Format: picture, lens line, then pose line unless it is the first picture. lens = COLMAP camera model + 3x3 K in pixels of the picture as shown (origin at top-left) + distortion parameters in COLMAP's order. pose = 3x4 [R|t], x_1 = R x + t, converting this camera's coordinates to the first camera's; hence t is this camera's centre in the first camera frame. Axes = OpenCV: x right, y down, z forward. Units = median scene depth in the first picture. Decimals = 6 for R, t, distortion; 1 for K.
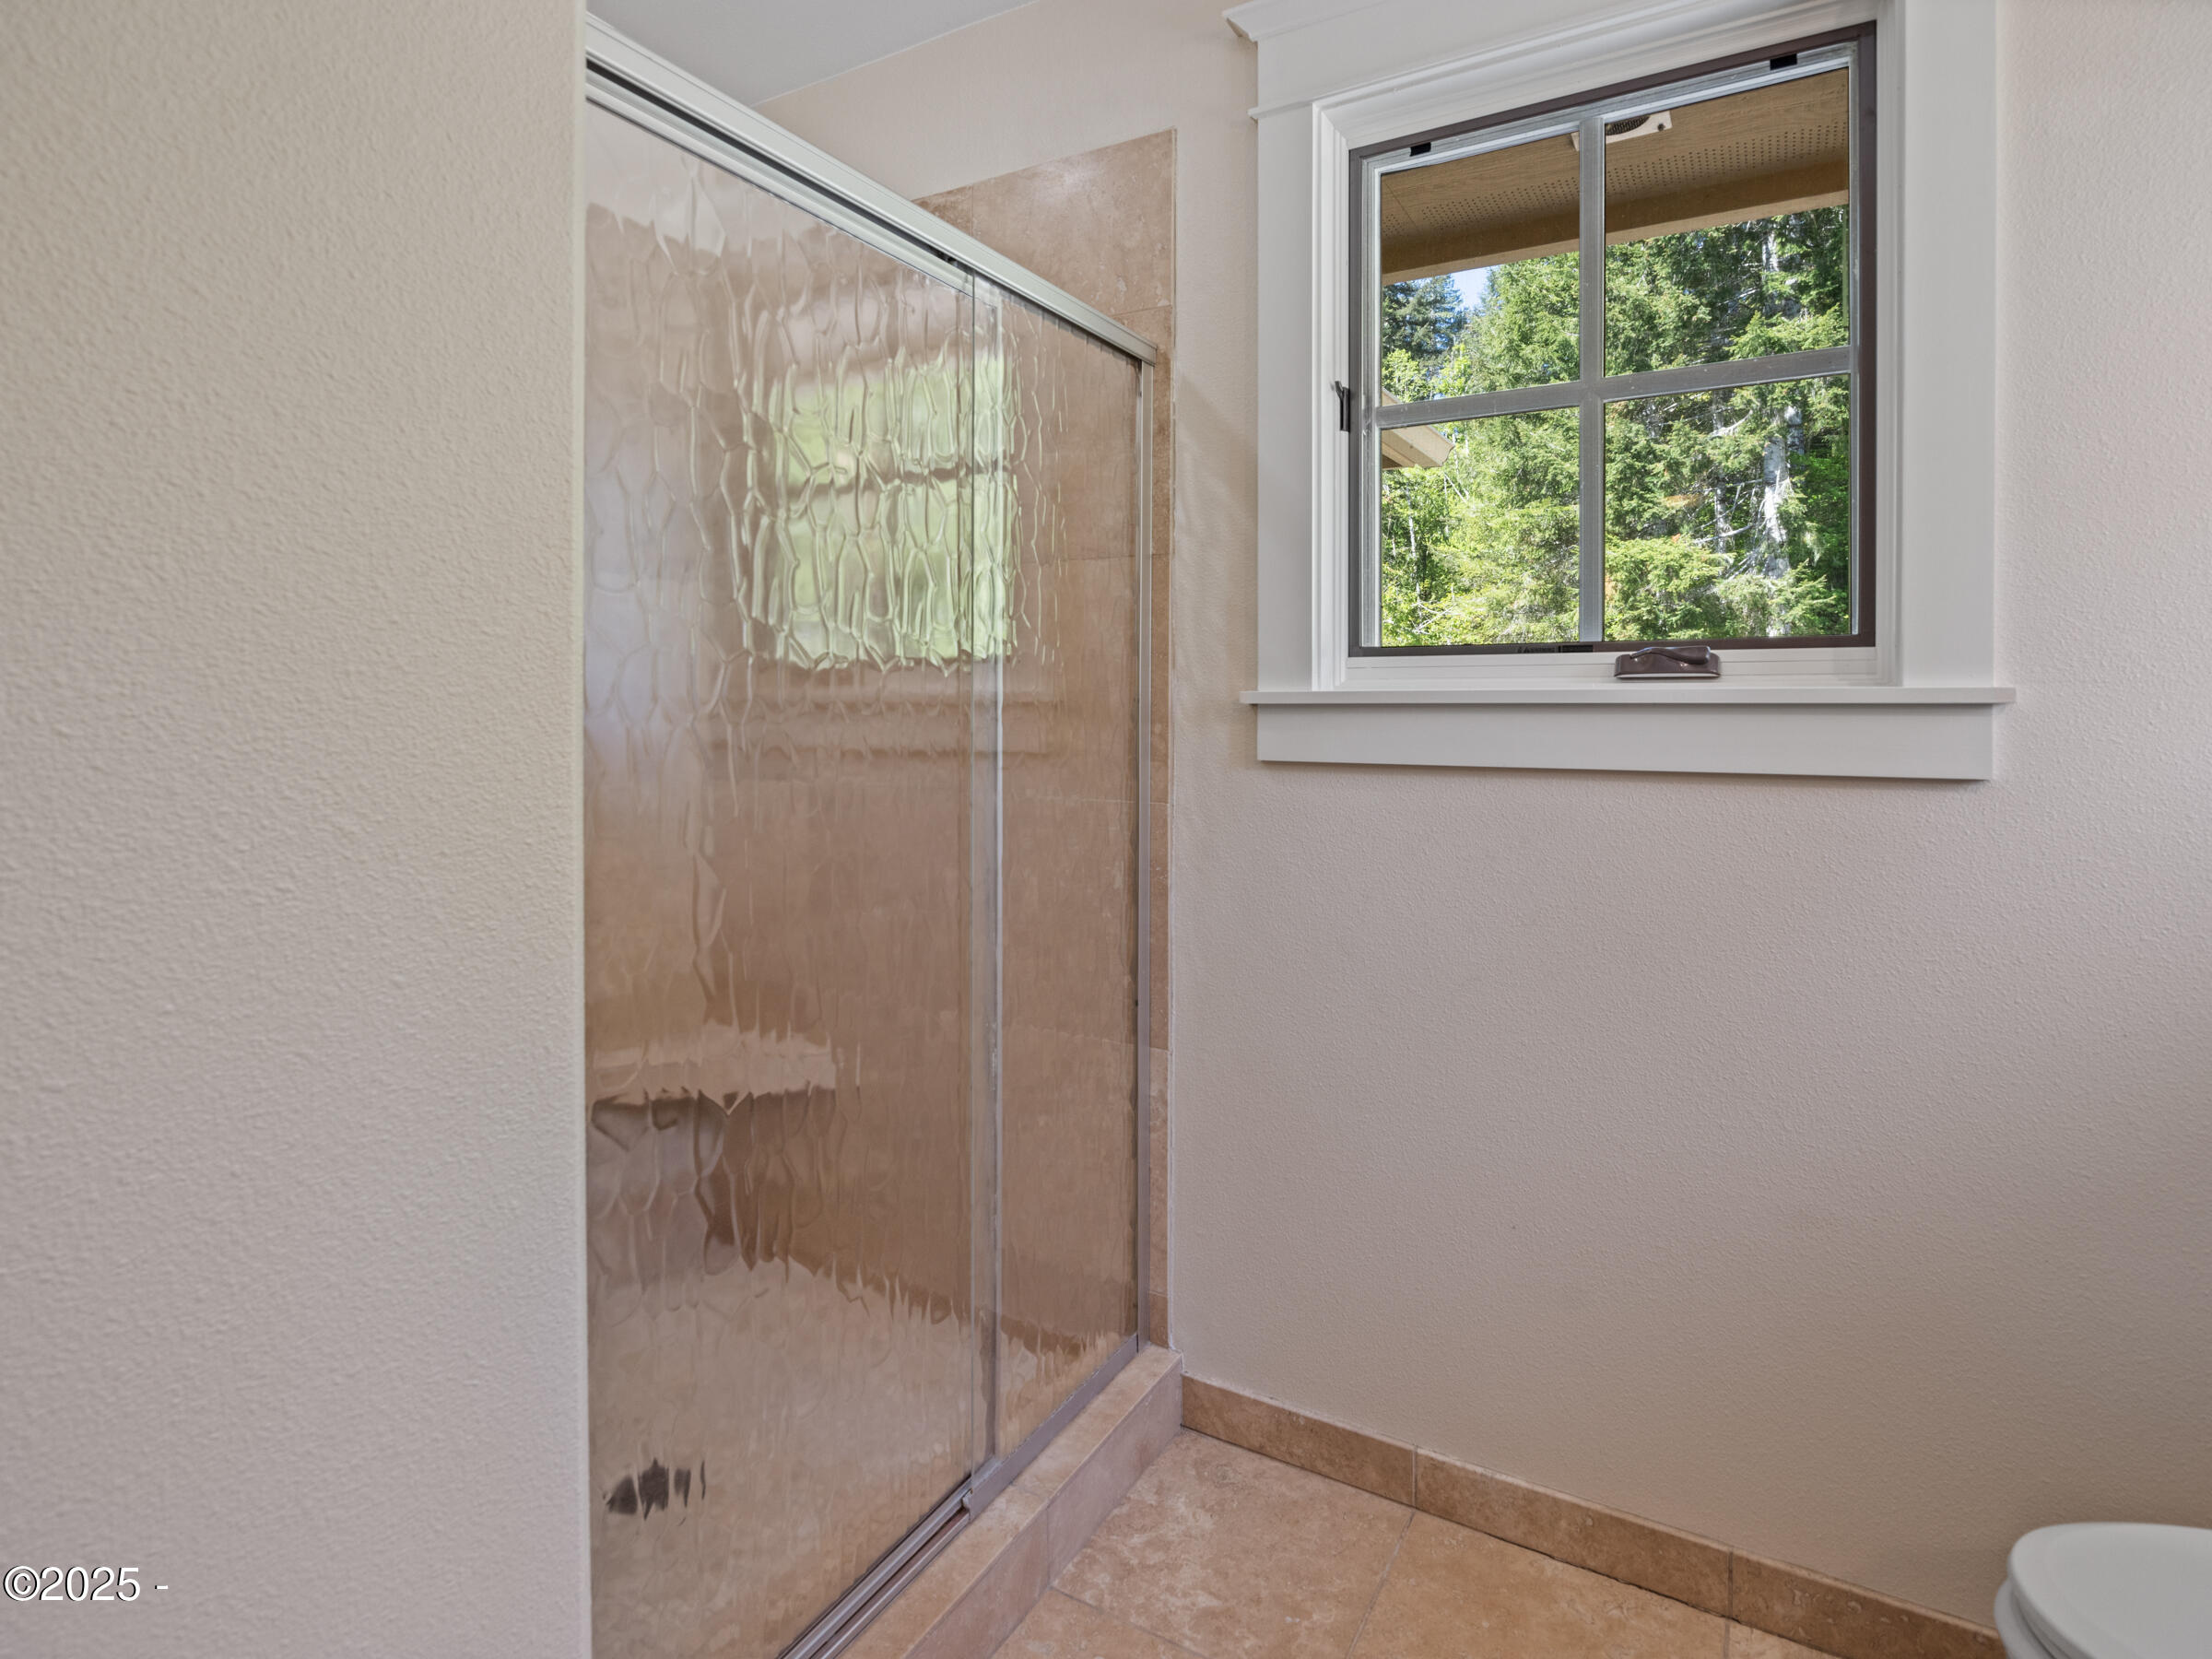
lens RADIAL K [[1144.6, 0, 1106.4], [0, 1144.6, 687.1], [0, 0, 1]] dist [-0.016967, 0.000468]
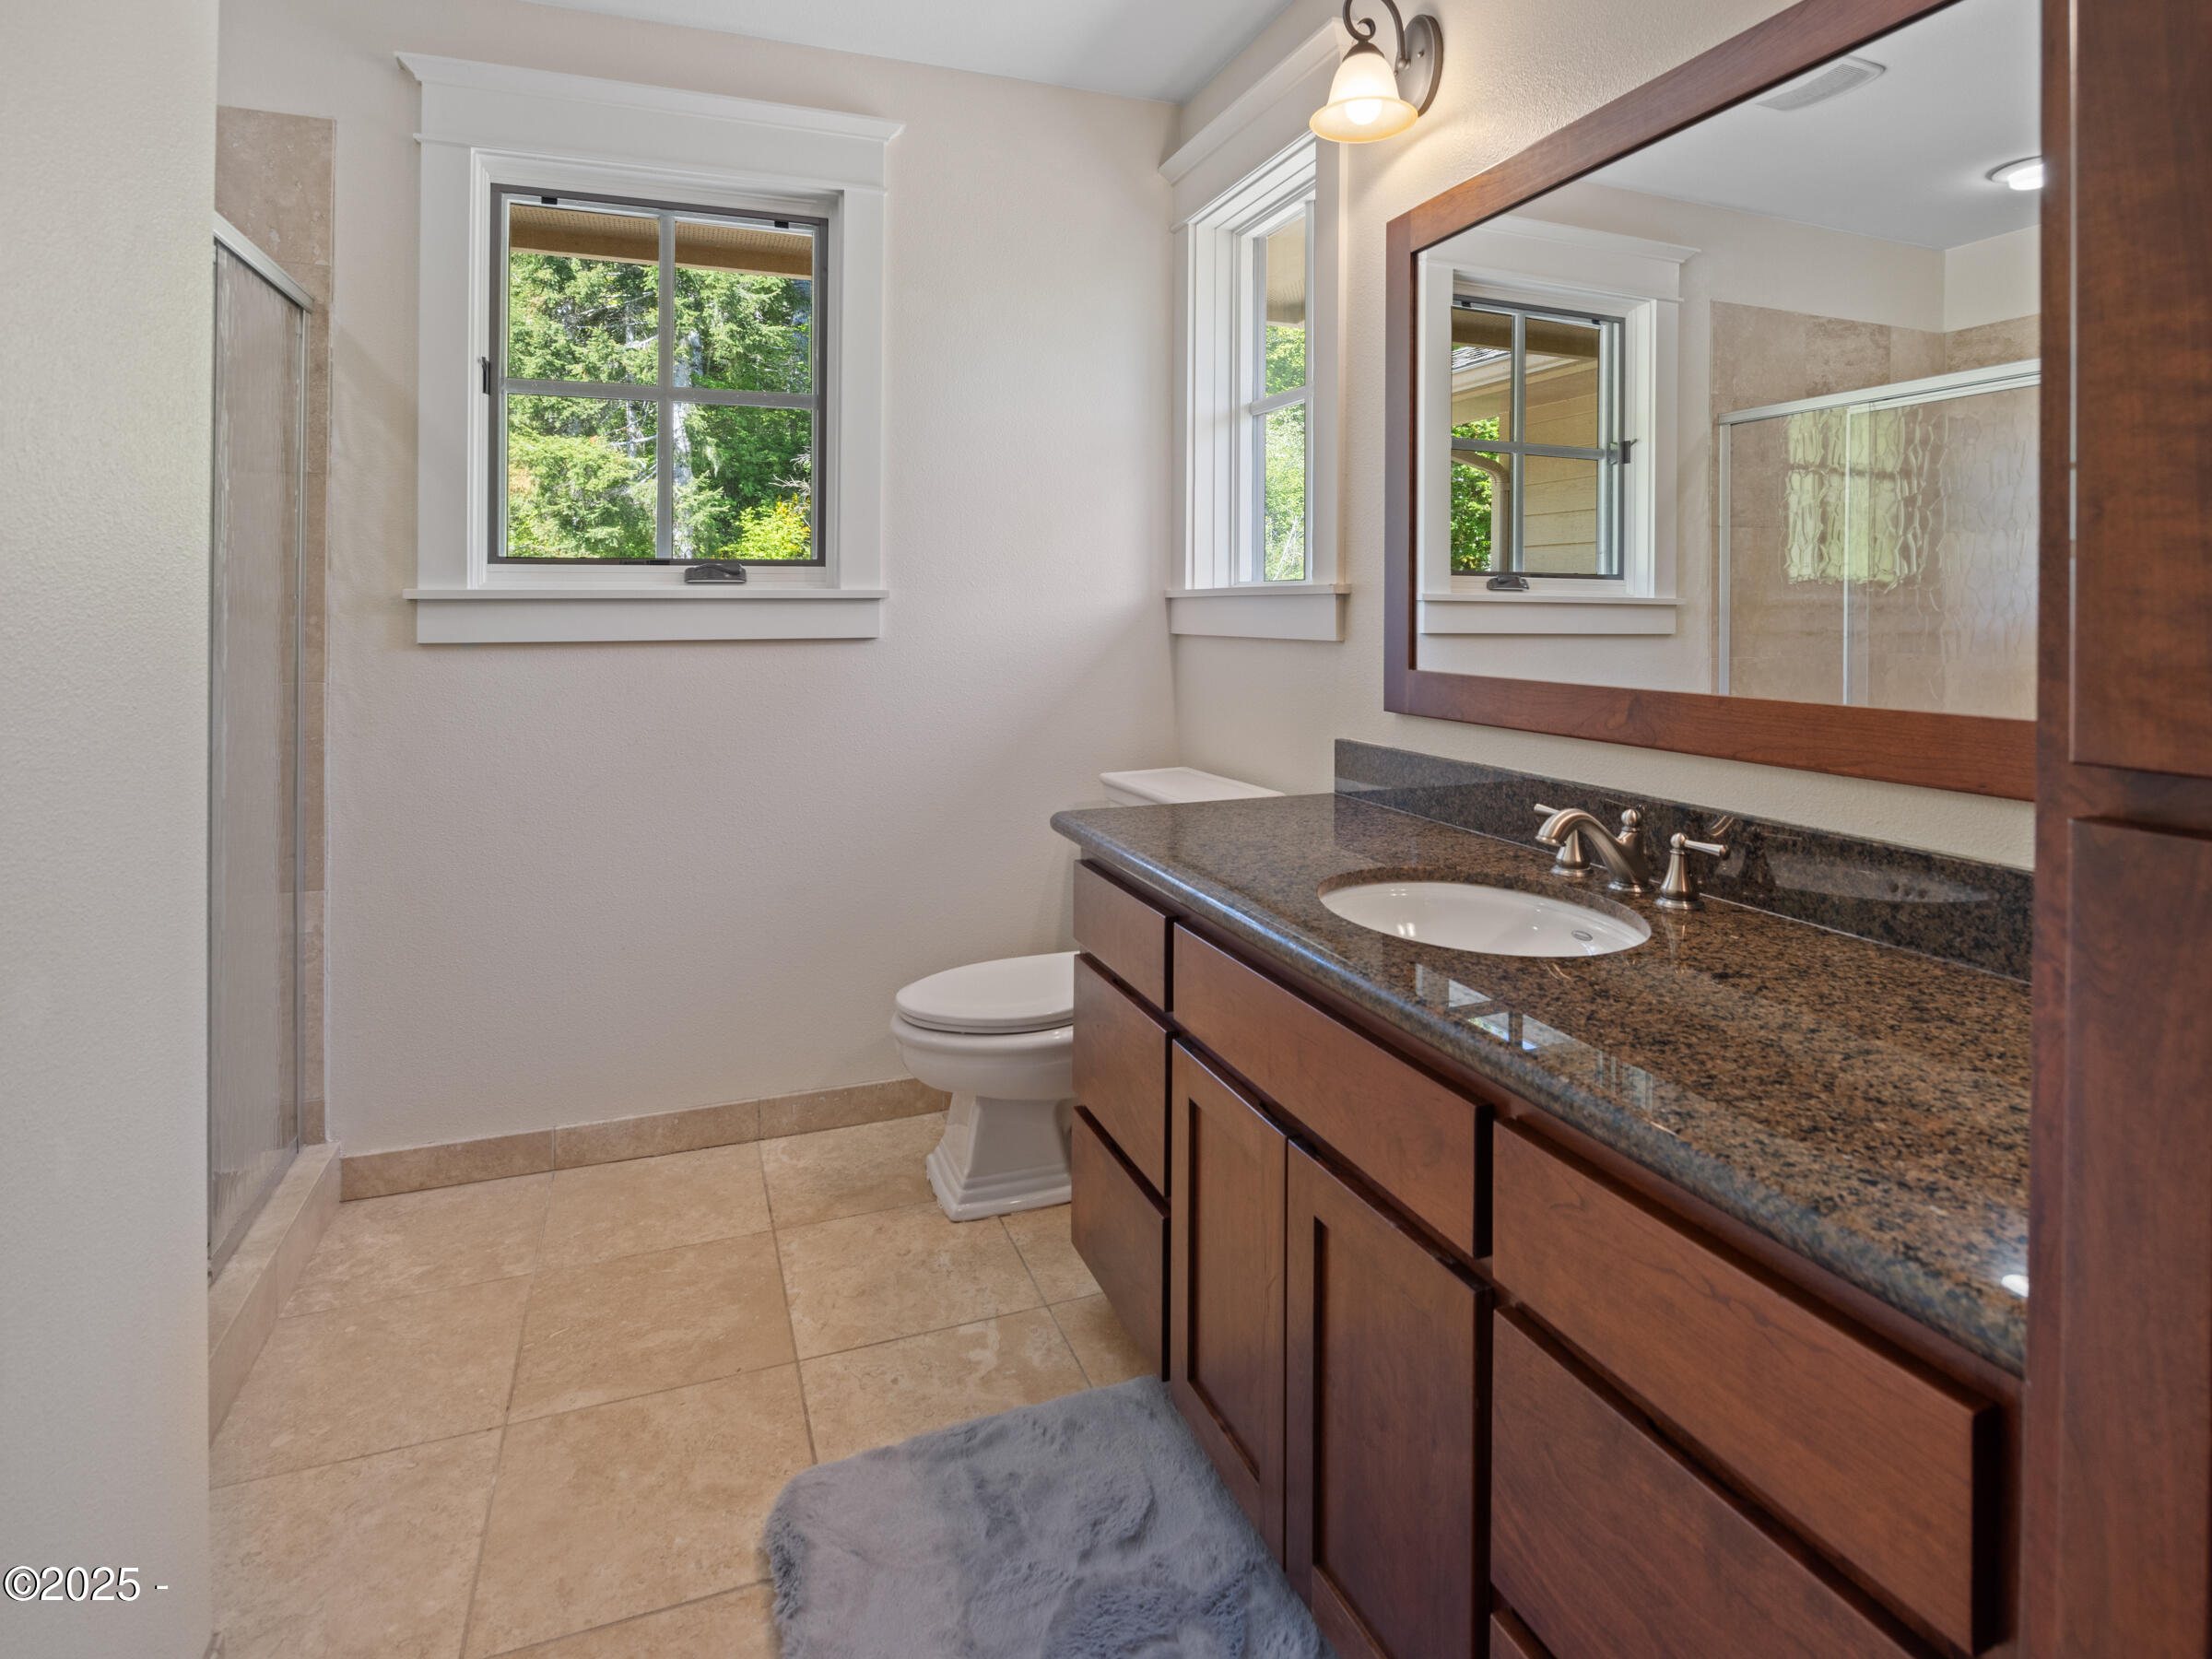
lens RADIAL K [[1144.6, 0, 1106.4], [0, 1144.6, 687.1], [0, 0, 1]] dist [-0.016967, 0.000468]
pose [[0.626432, -0.060968, 0.777088, -0.336603], [-0.011476, 0.996107, 0.087403, -0.006168], [-0.779392, -0.063670, 0.623294, -0.355813]]
